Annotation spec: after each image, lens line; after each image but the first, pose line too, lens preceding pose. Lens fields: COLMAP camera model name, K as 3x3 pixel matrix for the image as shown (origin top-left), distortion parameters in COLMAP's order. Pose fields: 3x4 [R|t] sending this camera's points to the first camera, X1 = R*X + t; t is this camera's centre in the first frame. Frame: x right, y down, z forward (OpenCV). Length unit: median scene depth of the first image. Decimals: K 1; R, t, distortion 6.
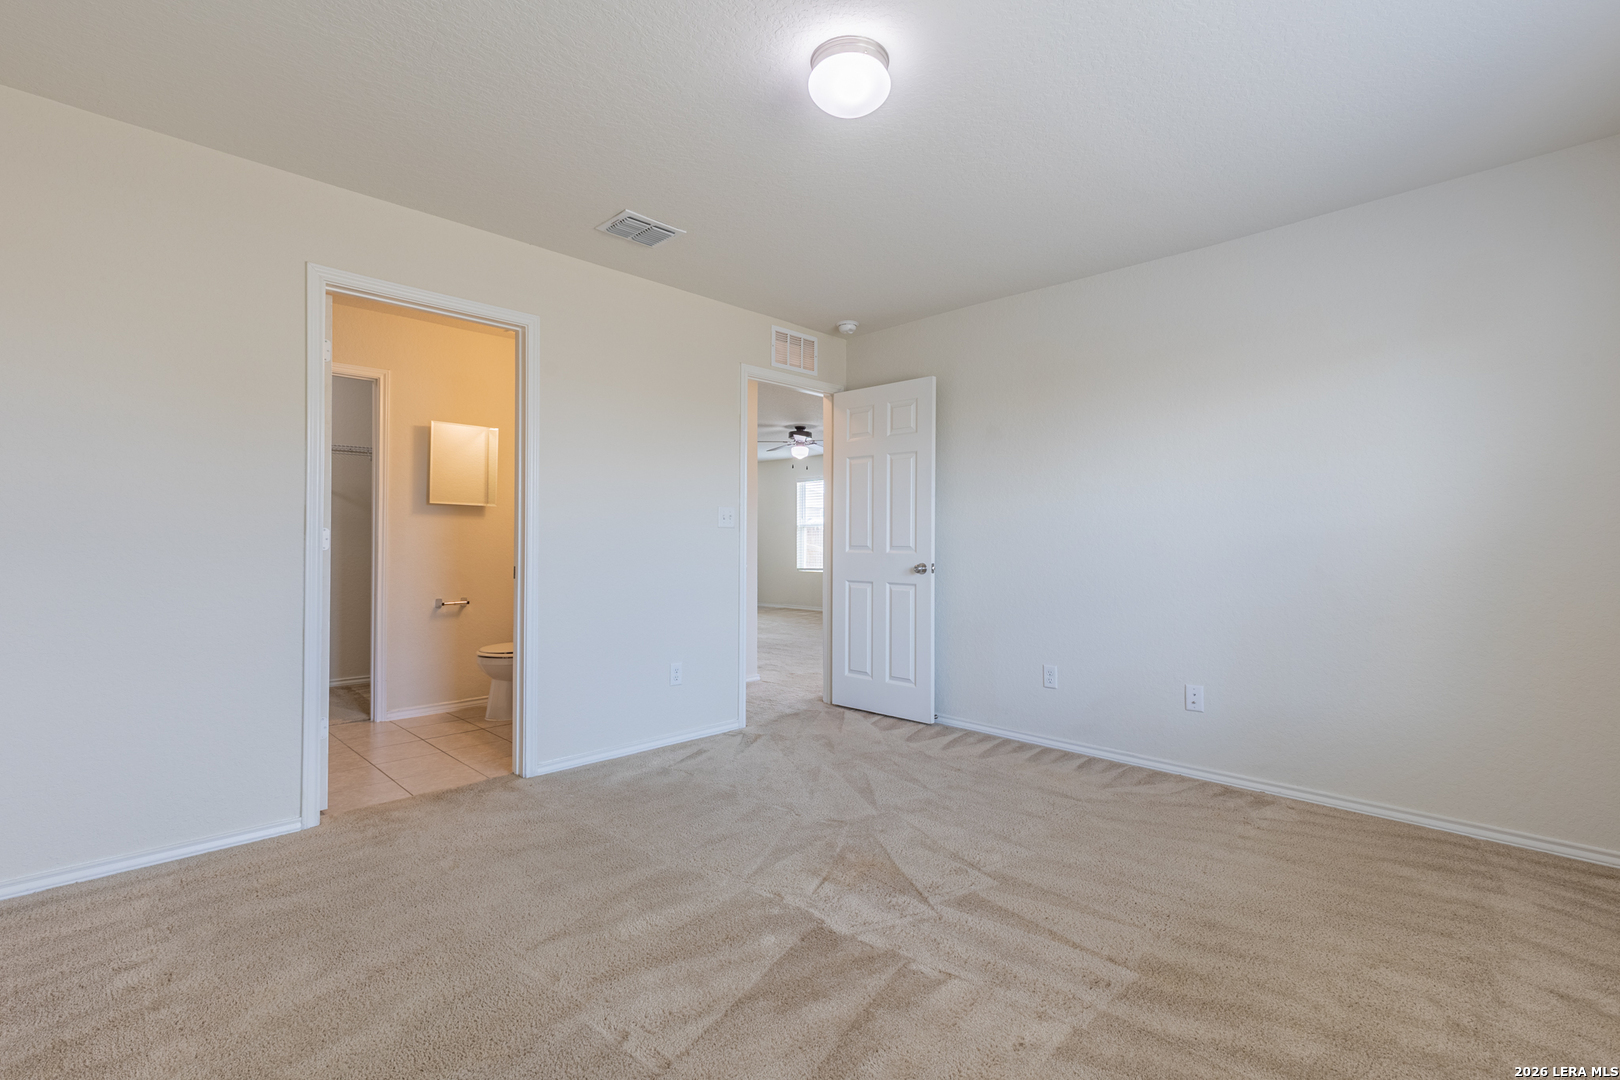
lens RADIAL K [[726.1, 0, 814.1], [0, 726.1, 536.3], [0, 0, 1]] dist [0.006740, -0.000681]
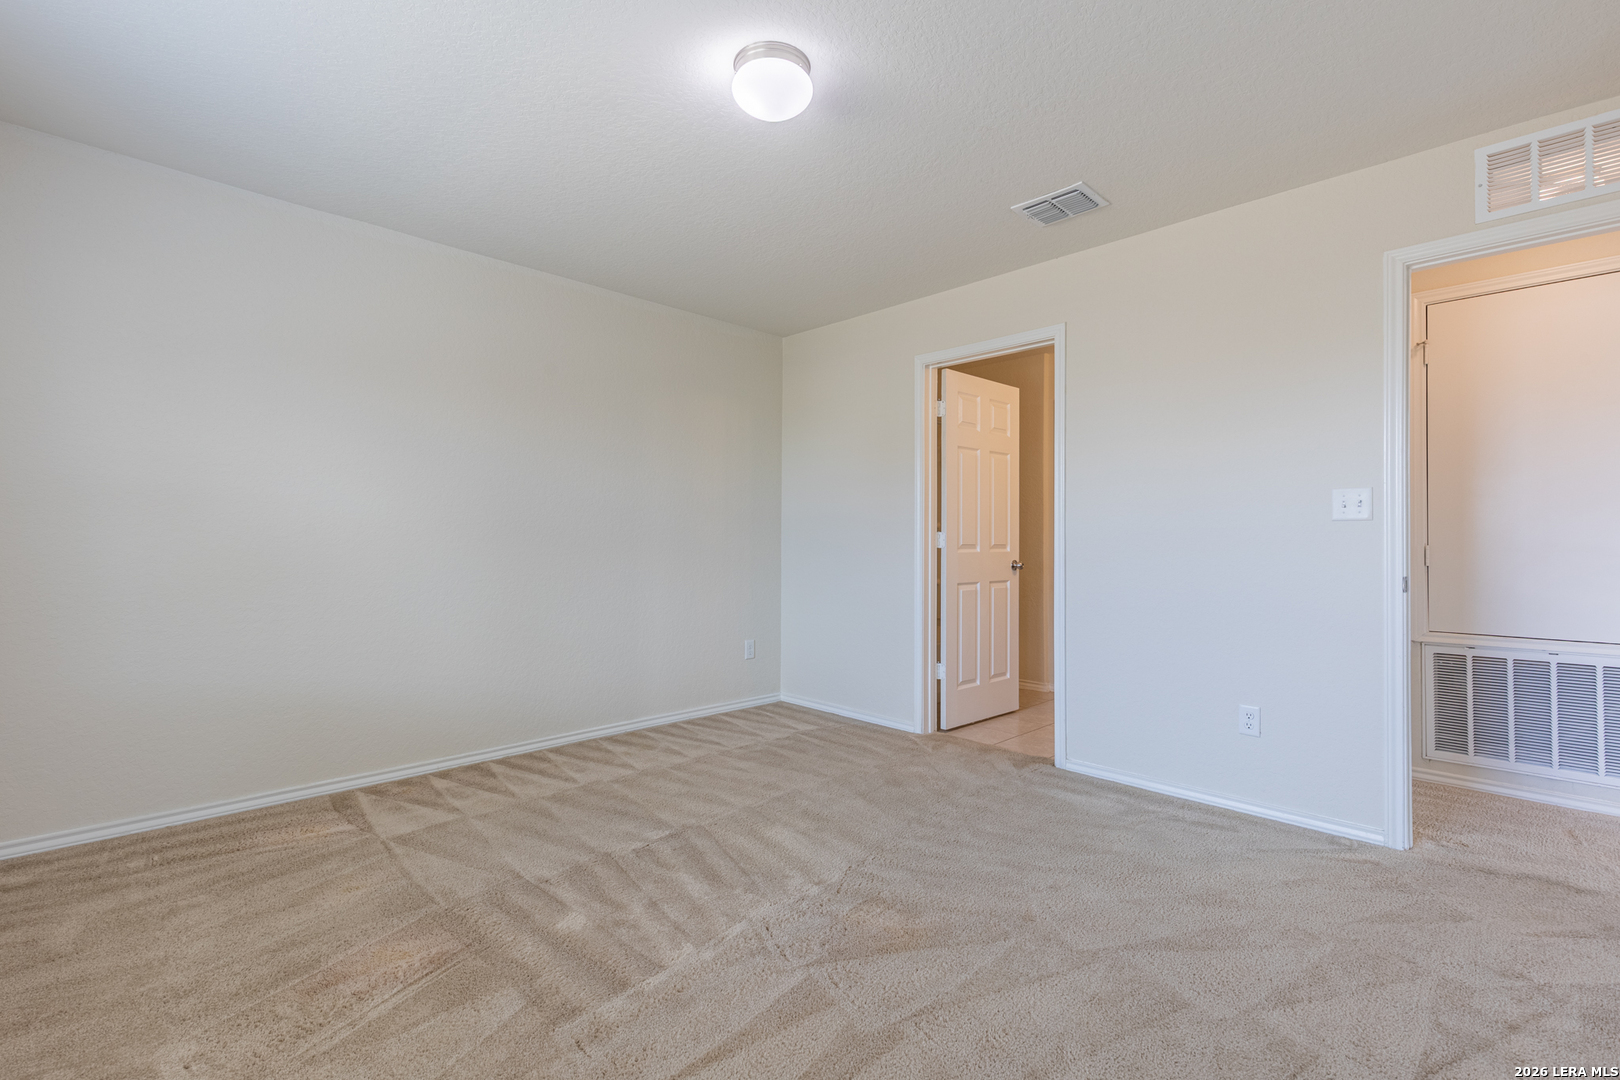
lens RADIAL K [[726.1, 0, 814.1], [0, 726.1, 536.3], [0, 0, 1]] dist [0.006740, -0.000681]
pose [[-0.009395, -0.008273, -0.999922, 0.615520], [0.004101, 0.999957, -0.008311, 0.006365], [0.999947, -0.004178, -0.009361, 0.618682]]
